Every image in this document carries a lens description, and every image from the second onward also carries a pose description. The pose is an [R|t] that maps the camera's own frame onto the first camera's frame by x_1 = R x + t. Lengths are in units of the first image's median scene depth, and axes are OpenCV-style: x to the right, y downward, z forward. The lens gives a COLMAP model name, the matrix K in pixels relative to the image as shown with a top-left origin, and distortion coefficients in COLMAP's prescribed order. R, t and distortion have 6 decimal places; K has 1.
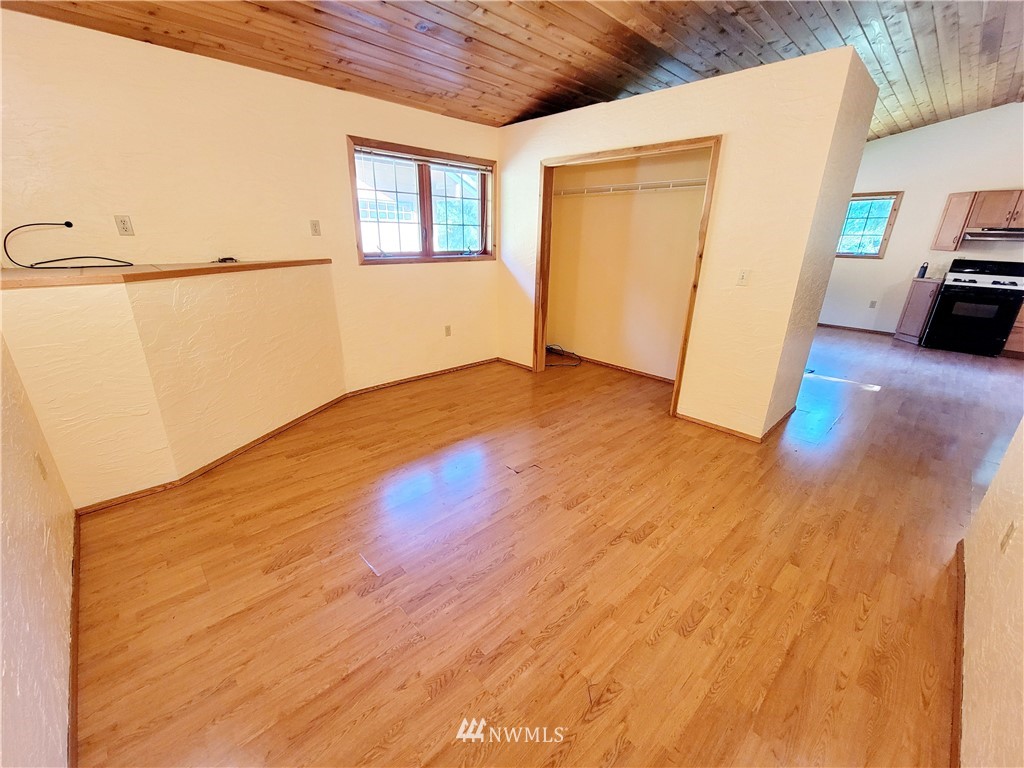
lens RADIAL K [[417.2, 0, 511.5], [0, 417.2, 390.0], [0, 0, 1]] dist [-0.002143, -0.000795]
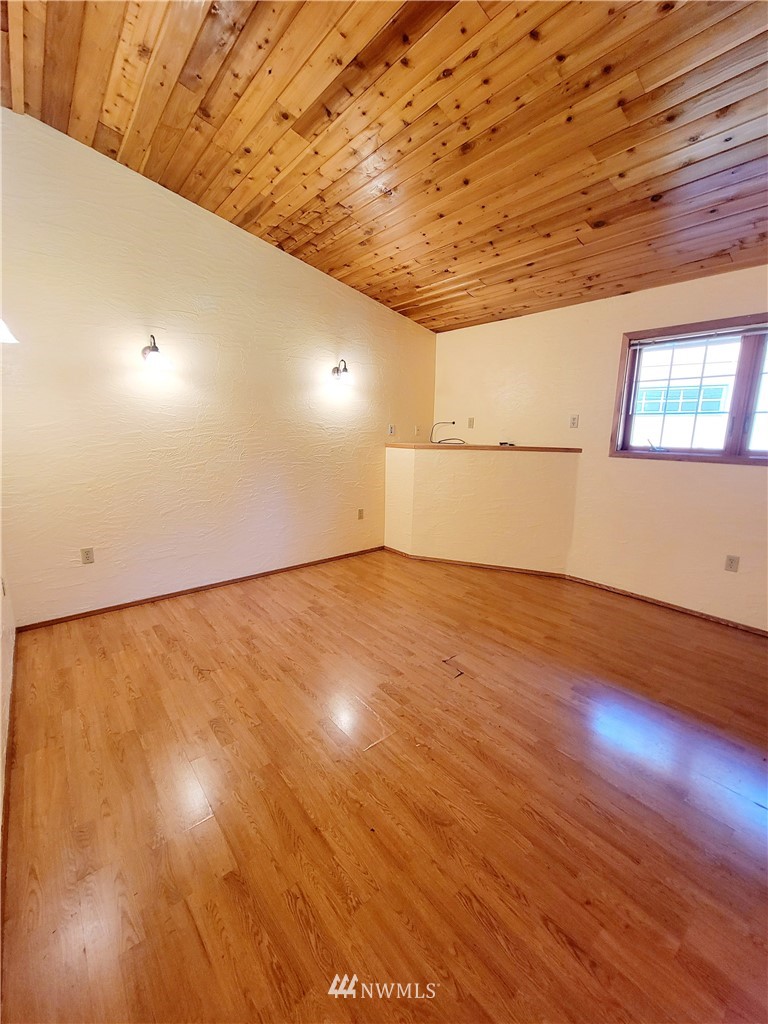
lens RADIAL K [[417.2, 0, 378.9], [0, 417.2, 511.1], [0, 0, 1]] dist [-0.002143, -0.000795]
pose [[-0.073179, 0.178238, -0.981262, 0.791110], [-0.360089, 0.912808, 0.192658, -0.214032], [0.930043, 0.367440, -0.002617, 0.658694]]
